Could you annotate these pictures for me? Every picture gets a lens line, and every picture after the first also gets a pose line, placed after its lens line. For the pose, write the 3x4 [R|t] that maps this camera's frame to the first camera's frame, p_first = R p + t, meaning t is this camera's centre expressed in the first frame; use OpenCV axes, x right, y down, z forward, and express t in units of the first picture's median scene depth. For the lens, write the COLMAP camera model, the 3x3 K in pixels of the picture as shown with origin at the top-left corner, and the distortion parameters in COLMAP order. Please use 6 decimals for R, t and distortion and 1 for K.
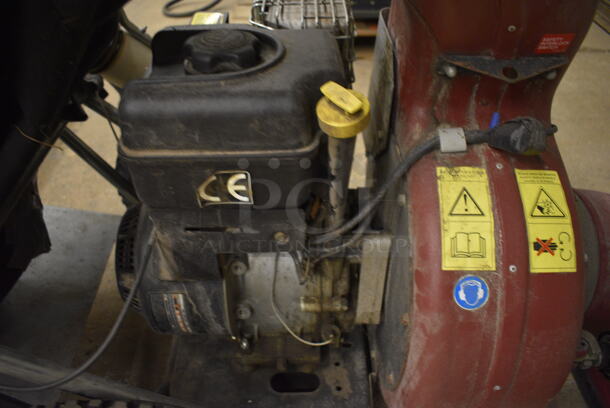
lens RADIAL K [[468.3, 0, 307.6], [0, 468.3, 203.5], [0, 0, 1]] dist [-0.094856, 0.012673]
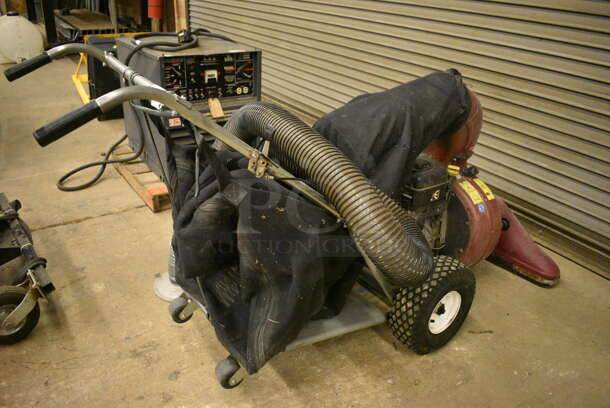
lens RADIAL K [[468.3, 0, 306.0], [0, 468.3, 204.4], [0, 0, 1]] dist [-0.094856, 0.012673]
pose [[0.825914, -0.224817, 0.517033, -2.976105], [0.349485, 0.923762, -0.156600, 0.257378], [-0.442409, 0.310034, 0.841518, -1.725257]]
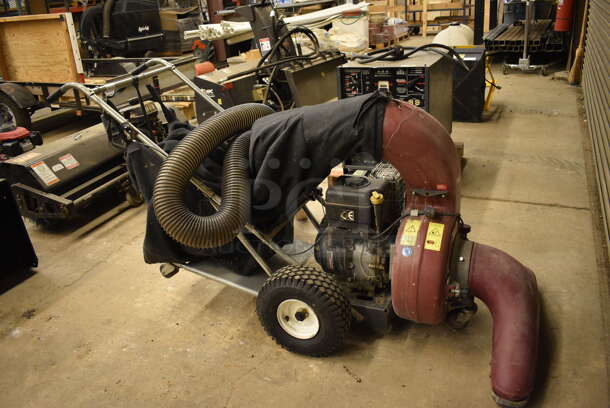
lens RADIAL K [[468.3, 0, 305.1], [0, 468.3, 202.8], [0, 0, 1]] dist [-0.094856, 0.012673]
pose [[0.904033, 0.097370, -0.416226, 1.074363], [-0.214797, 0.945329, -0.245387, 0.863895], [0.369577, 0.311242, 0.875523, -2.490572]]
